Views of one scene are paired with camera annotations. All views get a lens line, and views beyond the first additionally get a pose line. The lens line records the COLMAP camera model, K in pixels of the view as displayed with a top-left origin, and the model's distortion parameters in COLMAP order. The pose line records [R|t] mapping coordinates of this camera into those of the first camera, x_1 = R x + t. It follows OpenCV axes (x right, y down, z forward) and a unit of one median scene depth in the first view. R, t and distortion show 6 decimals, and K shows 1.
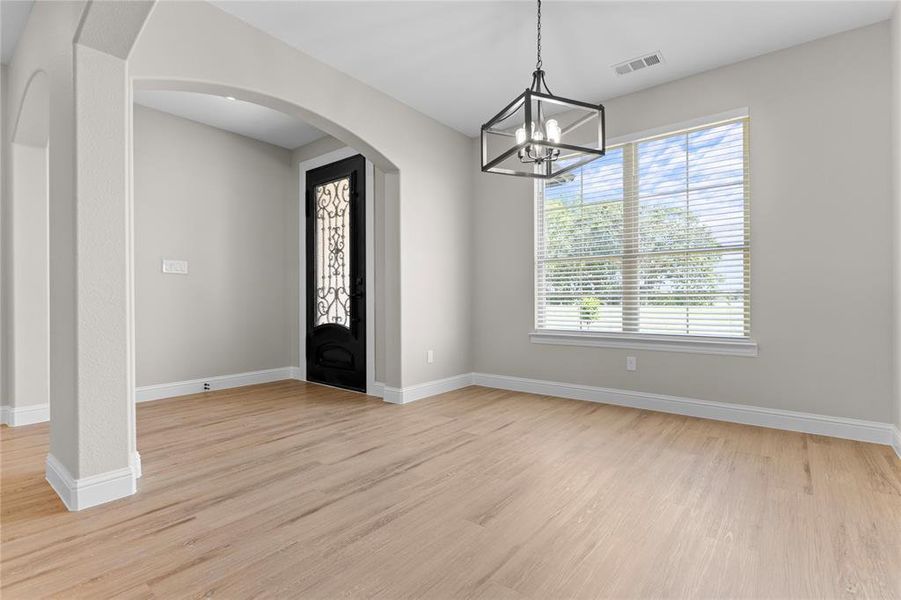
lens RADIAL K [[434.1, 0, 450.5], [0, 434.1, 300.0], [0, 0, 1]] dist [0.000087, 0.000321]
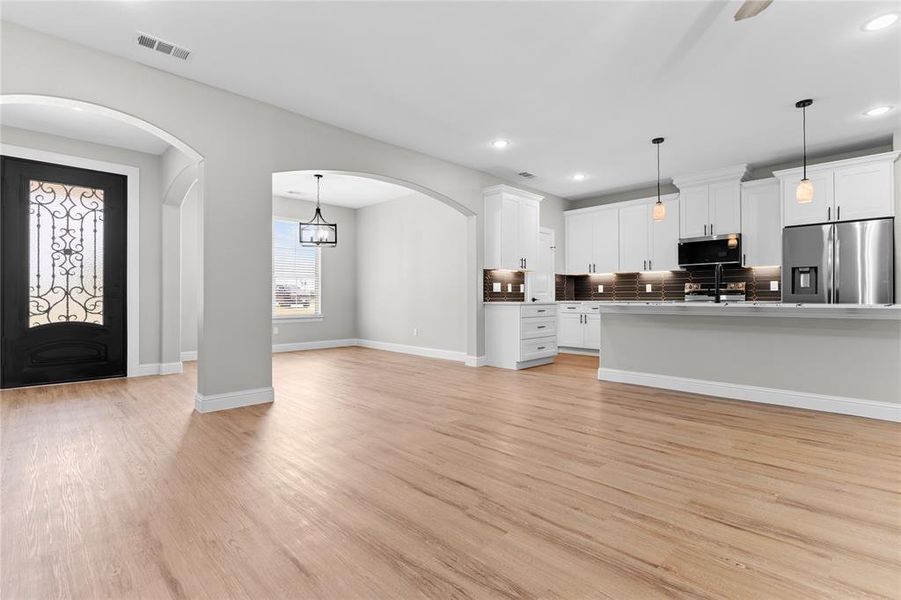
lens RADIAL K [[434.1, 0, 450.5], [0, 434.1, 300.0], [0, 0, 1]] dist [0.000087, 0.000321]
pose [[0.133411, 0.000340, 0.991061, -1.175273], [0.001286, 0.999999, -0.000516, 0.003662], [-0.991060, 0.001343, 0.133411, -0.040389]]
